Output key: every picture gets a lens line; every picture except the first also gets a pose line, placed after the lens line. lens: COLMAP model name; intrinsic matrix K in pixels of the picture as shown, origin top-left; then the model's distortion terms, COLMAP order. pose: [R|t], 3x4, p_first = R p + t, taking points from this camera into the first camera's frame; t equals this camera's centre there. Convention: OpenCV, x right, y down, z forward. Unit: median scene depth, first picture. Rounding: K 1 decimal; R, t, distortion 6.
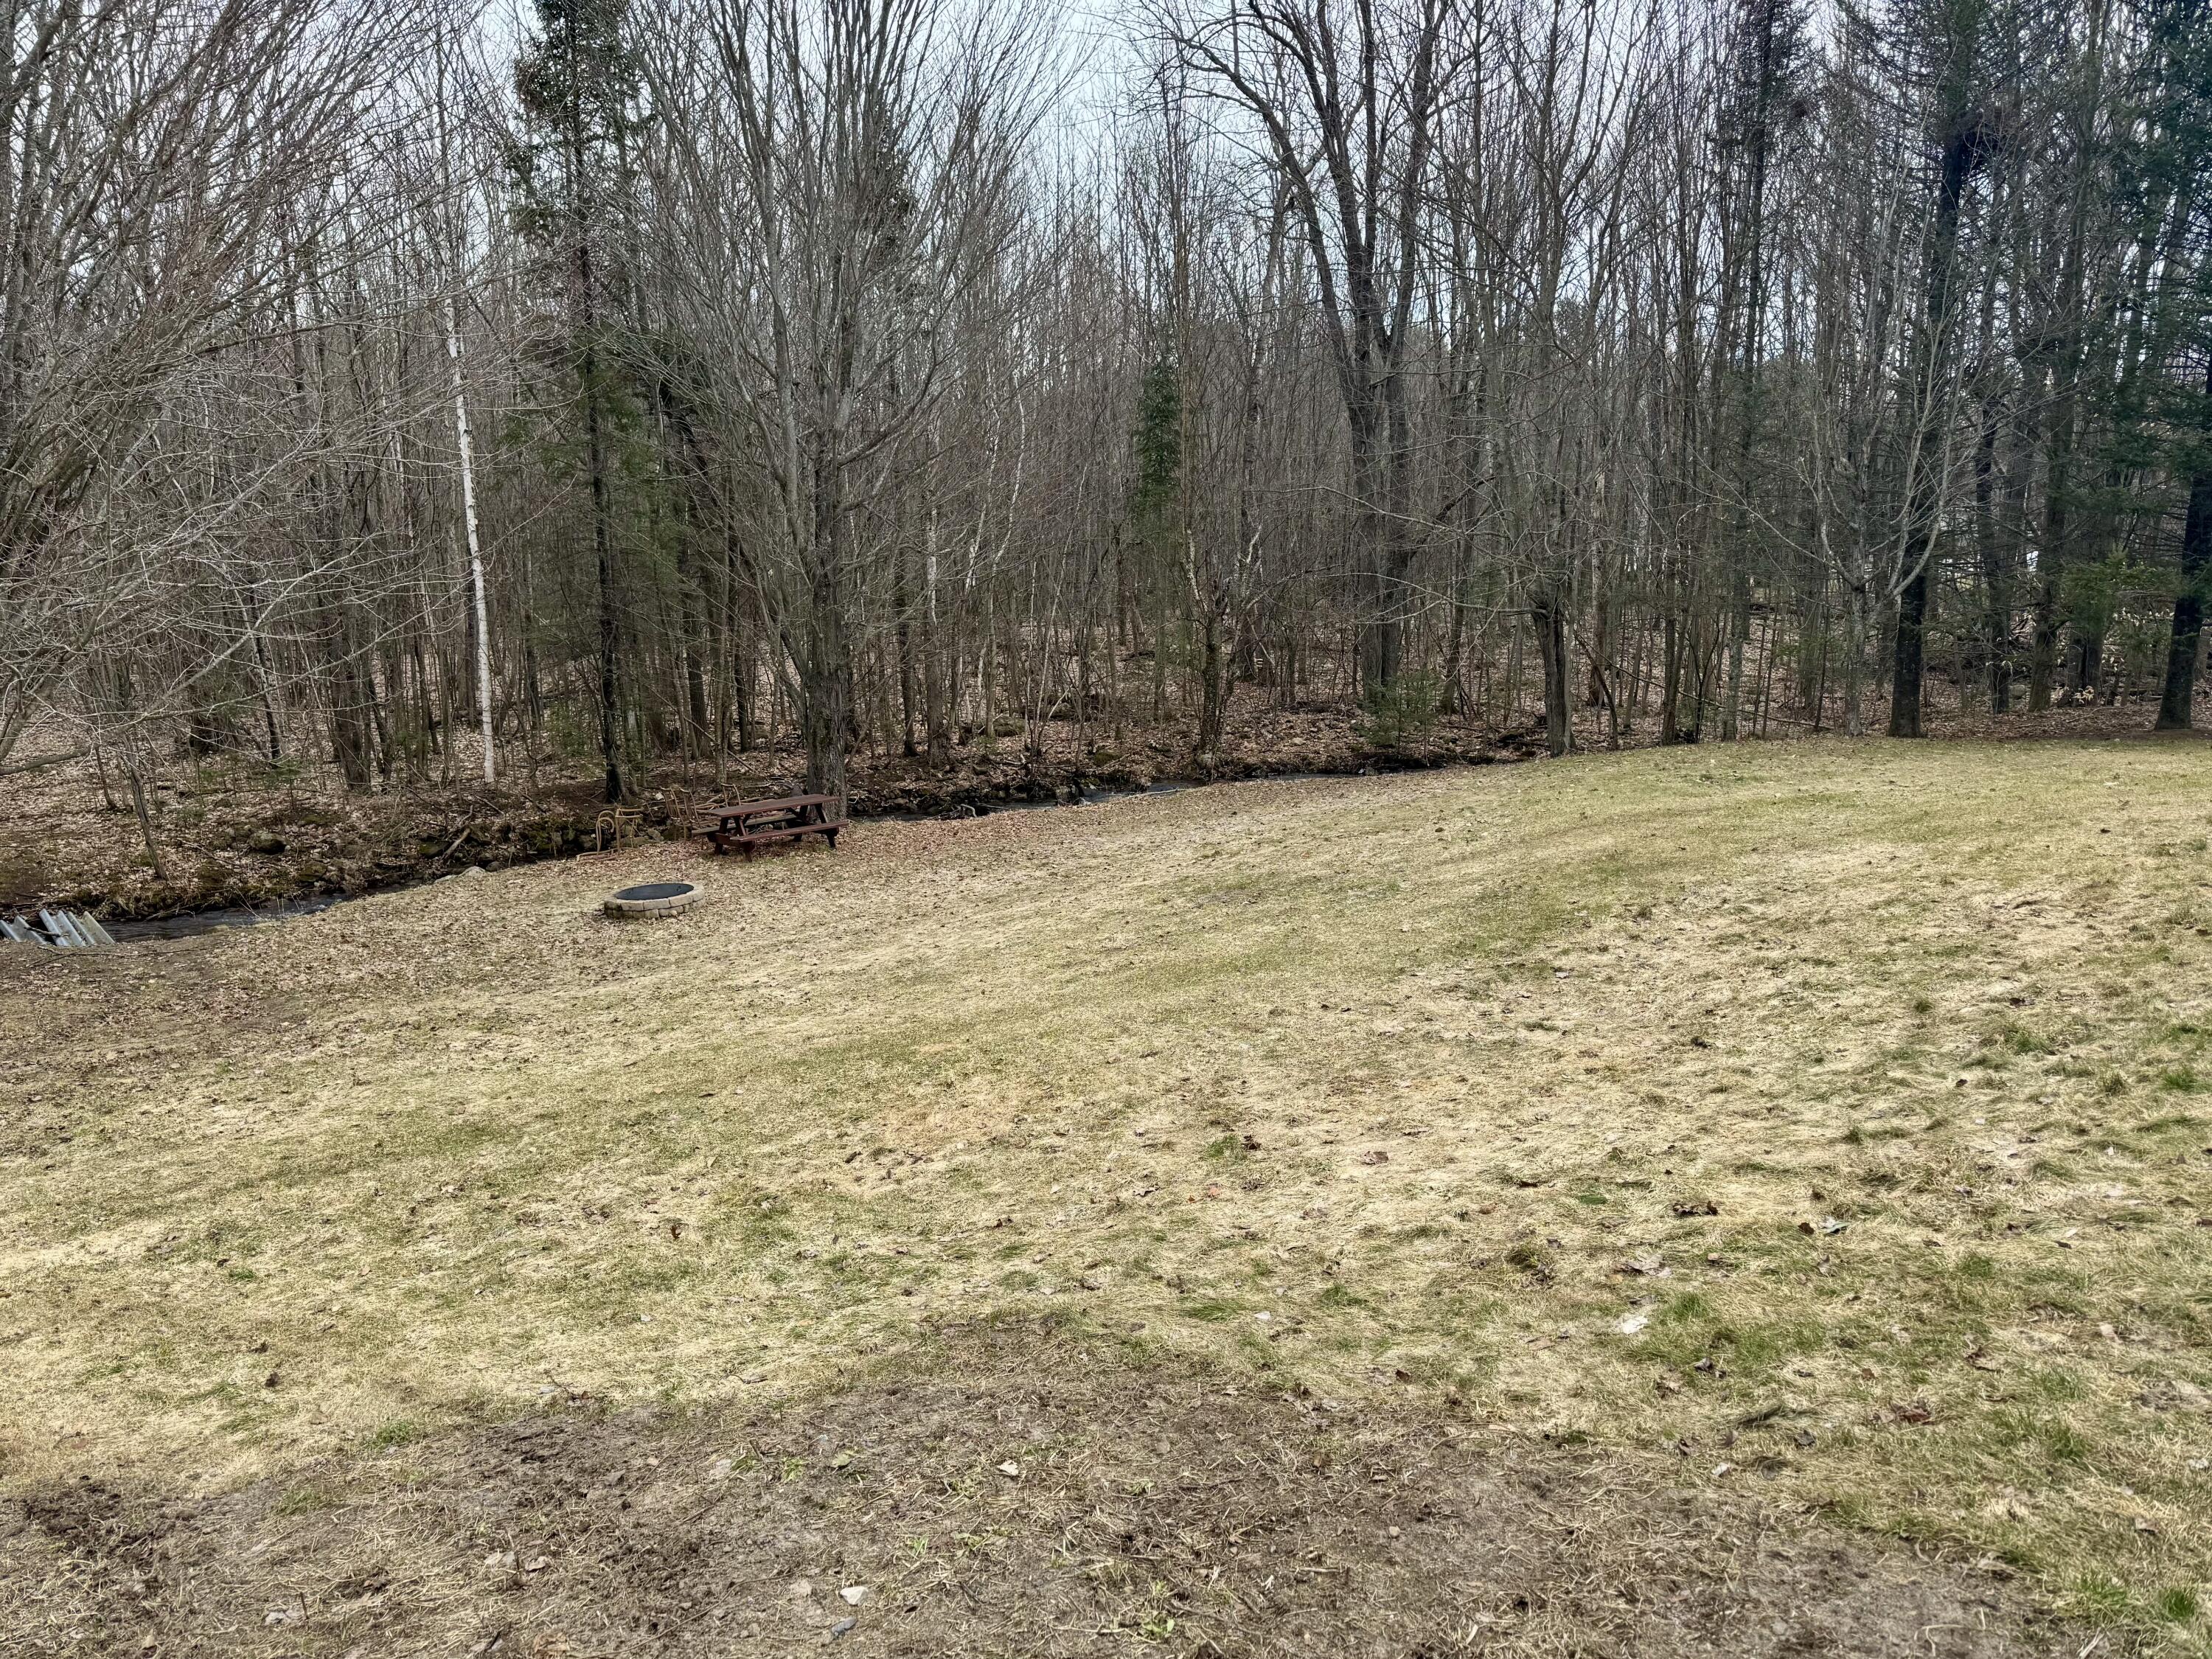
lens RADIAL K [[1530.0, 0, 1106.0], [0, 1530.0, 829.5], [0, 0, 1]] dist [-0.002808, -0.007113]
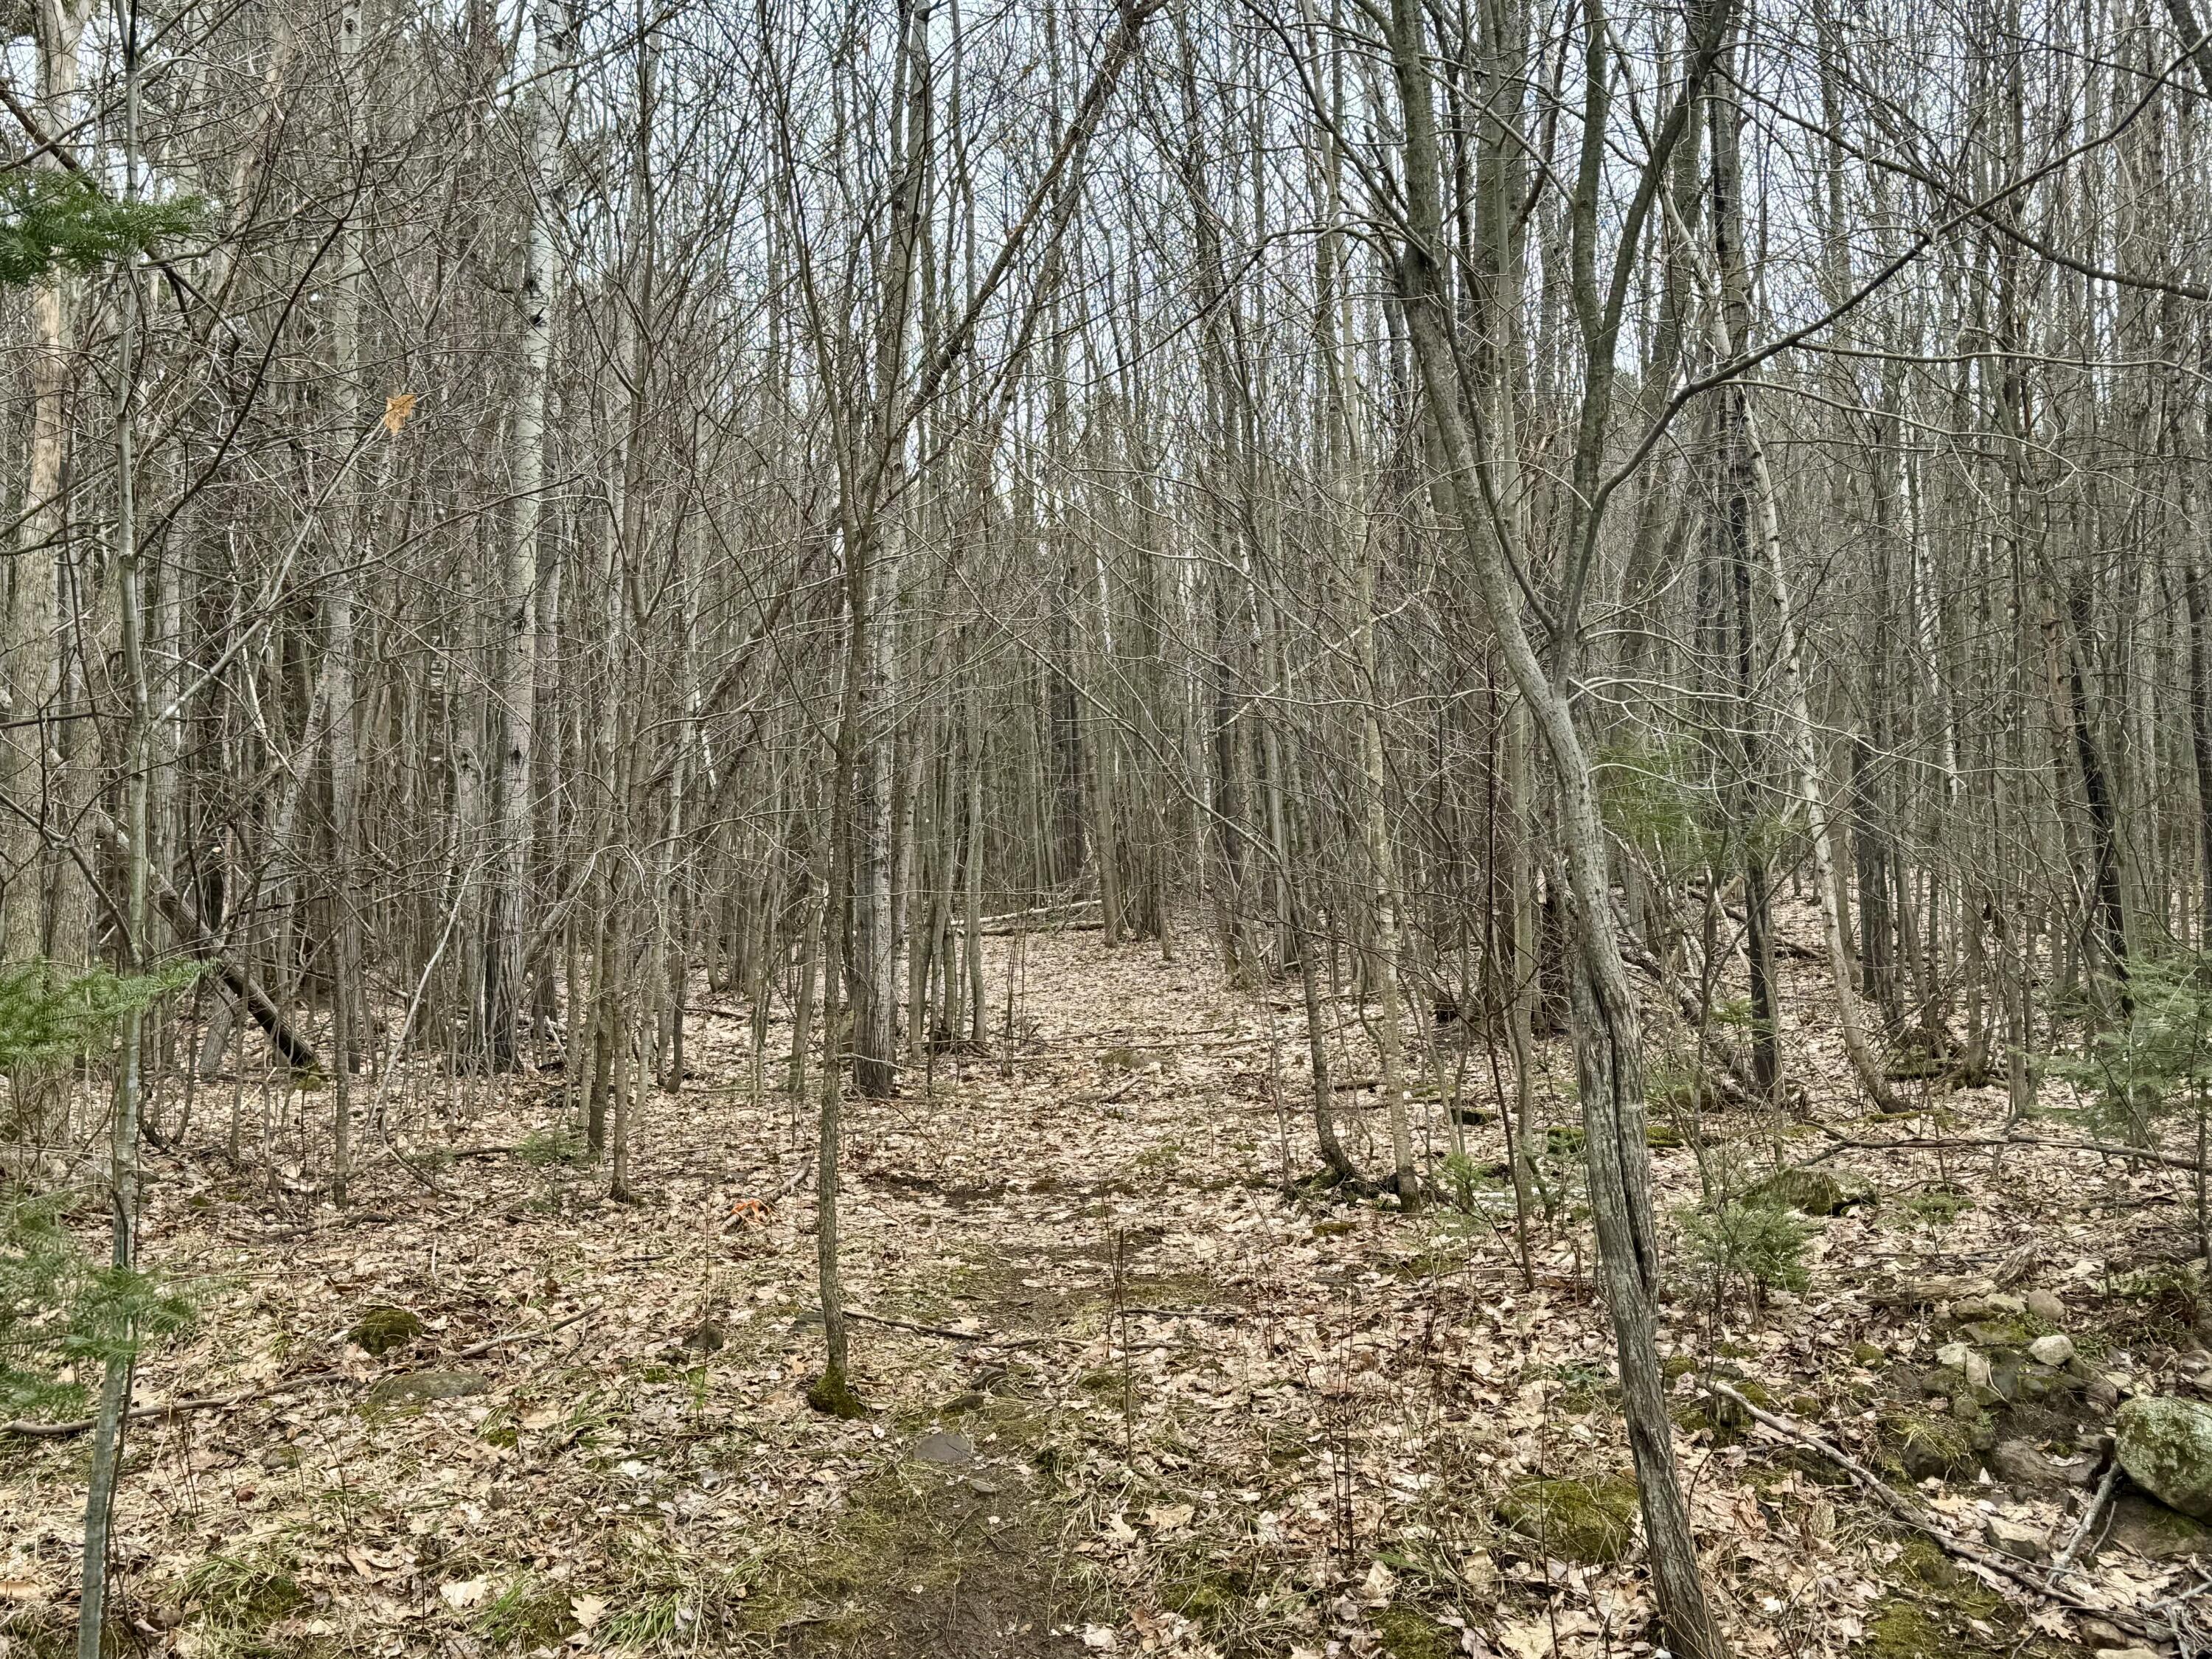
lens RADIAL K [[2369.1, 0, 1106.0], [0, 2369.1, 829.5], [0, 0, 1]] dist [0.147298, -0.309214]
pose [[0.810273, -0.017885, -0.585779, -0.487646], [-0.087534, 0.984629, -0.151143, -0.008602], [0.579478, 0.173742, 0.796253, 0.709131]]
